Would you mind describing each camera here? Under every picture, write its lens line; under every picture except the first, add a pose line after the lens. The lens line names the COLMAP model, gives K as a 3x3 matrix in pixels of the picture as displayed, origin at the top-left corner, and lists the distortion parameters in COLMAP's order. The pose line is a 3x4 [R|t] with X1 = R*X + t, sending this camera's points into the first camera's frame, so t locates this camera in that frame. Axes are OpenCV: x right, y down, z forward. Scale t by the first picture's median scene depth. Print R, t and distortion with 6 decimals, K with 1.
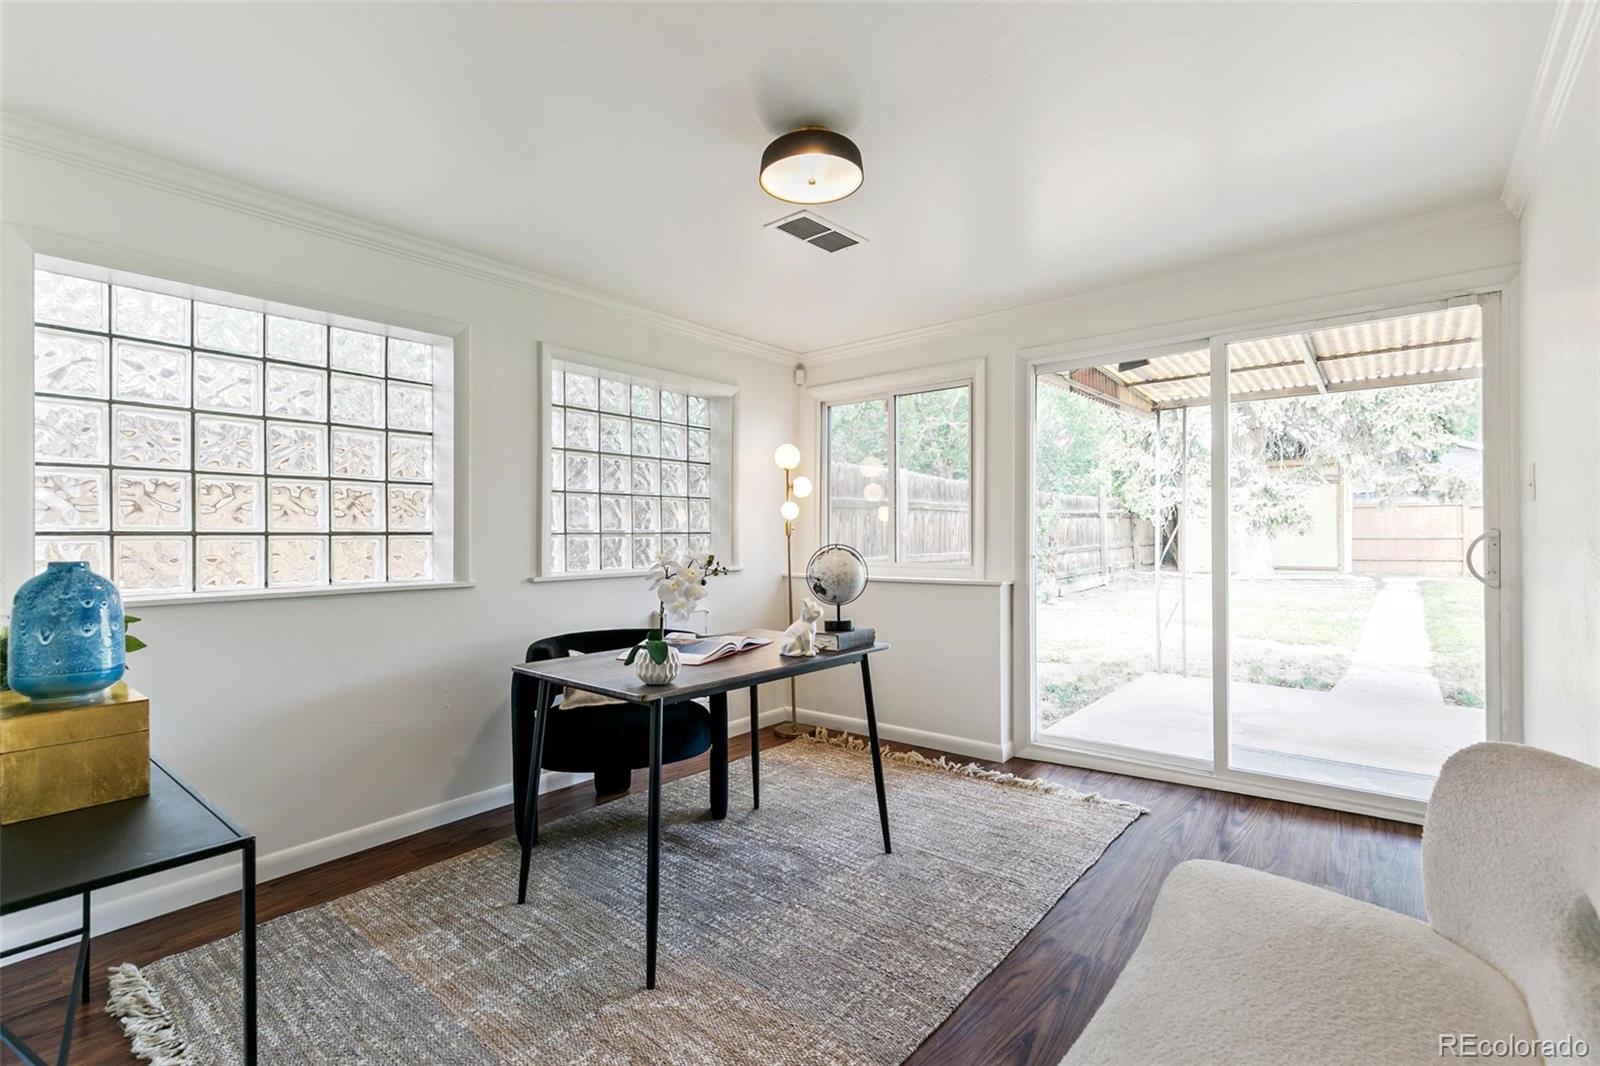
lens RADIAL K [[743.4, 0, 800.0], [0, 743.4, 533.0], [0, 0, 1]] dist [0.003541, -0.000395]
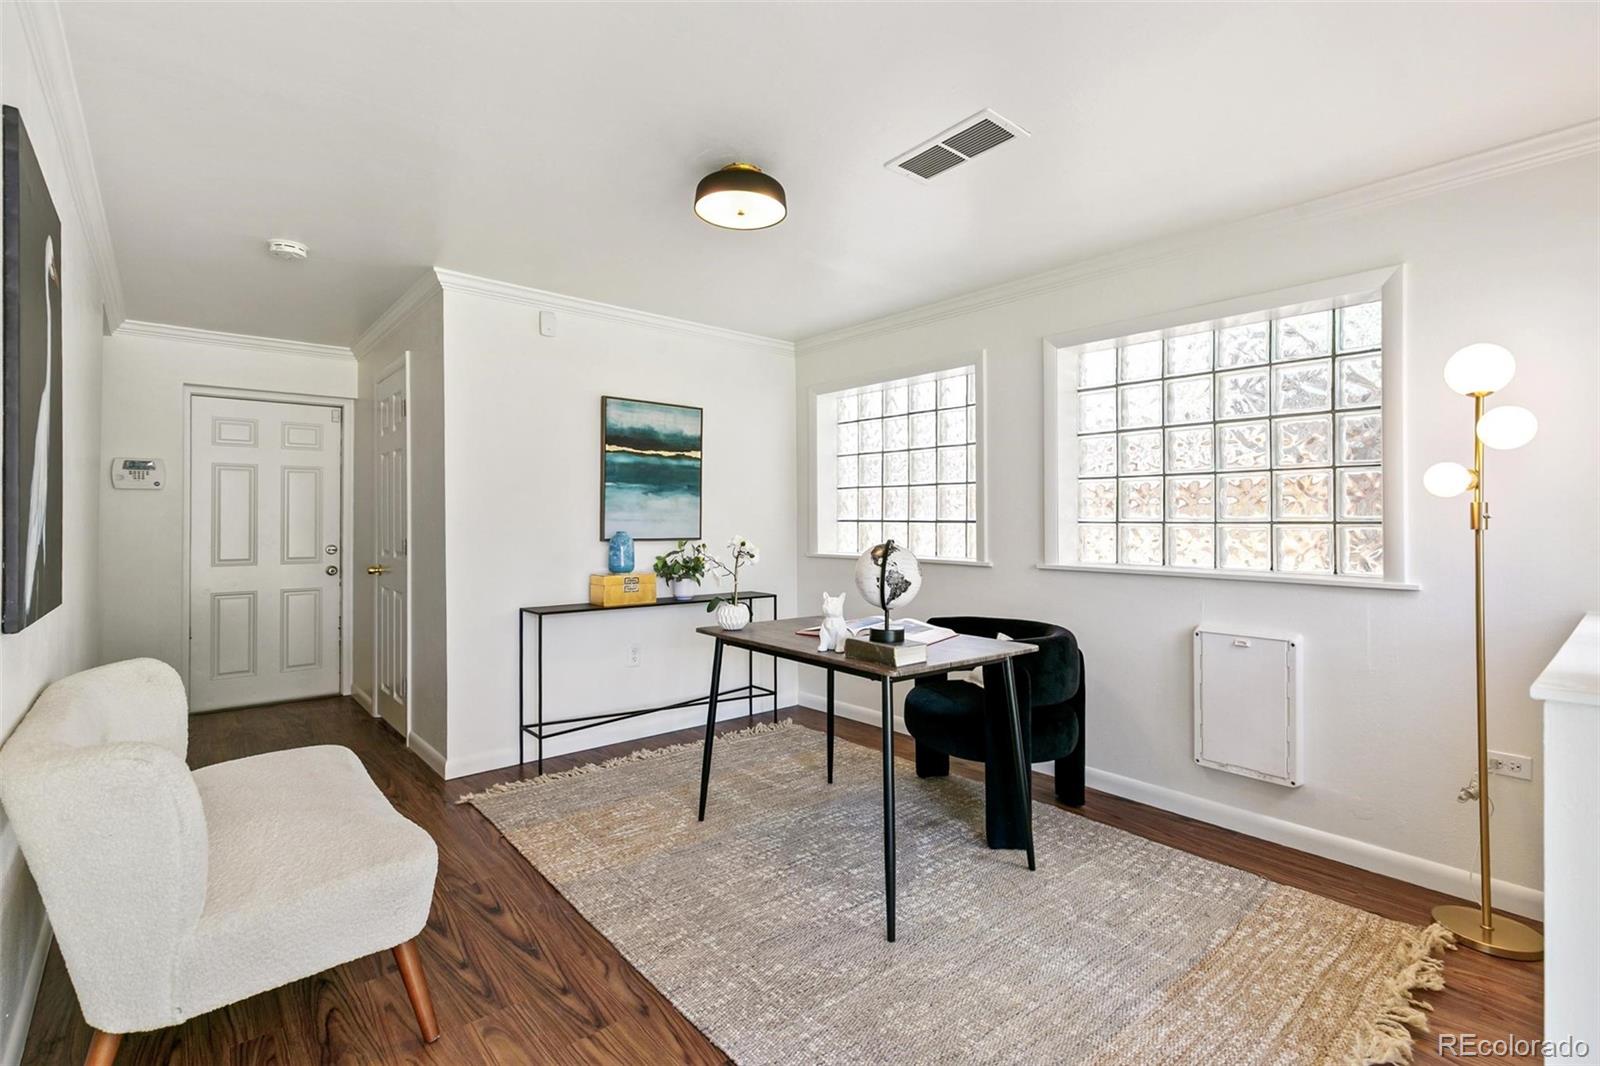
lens RADIAL K [[728.8, 0, 799.6], [0, 728.8, 524.3], [0, 0, 1]] dist [0.003702, -0.000152]
pose [[-0.173207, 0.011167, -0.984822, 0.865569], [0.000584, 0.999937, 0.011236, -0.010654], [0.984885, 0.001371, -0.173203, 1.021974]]
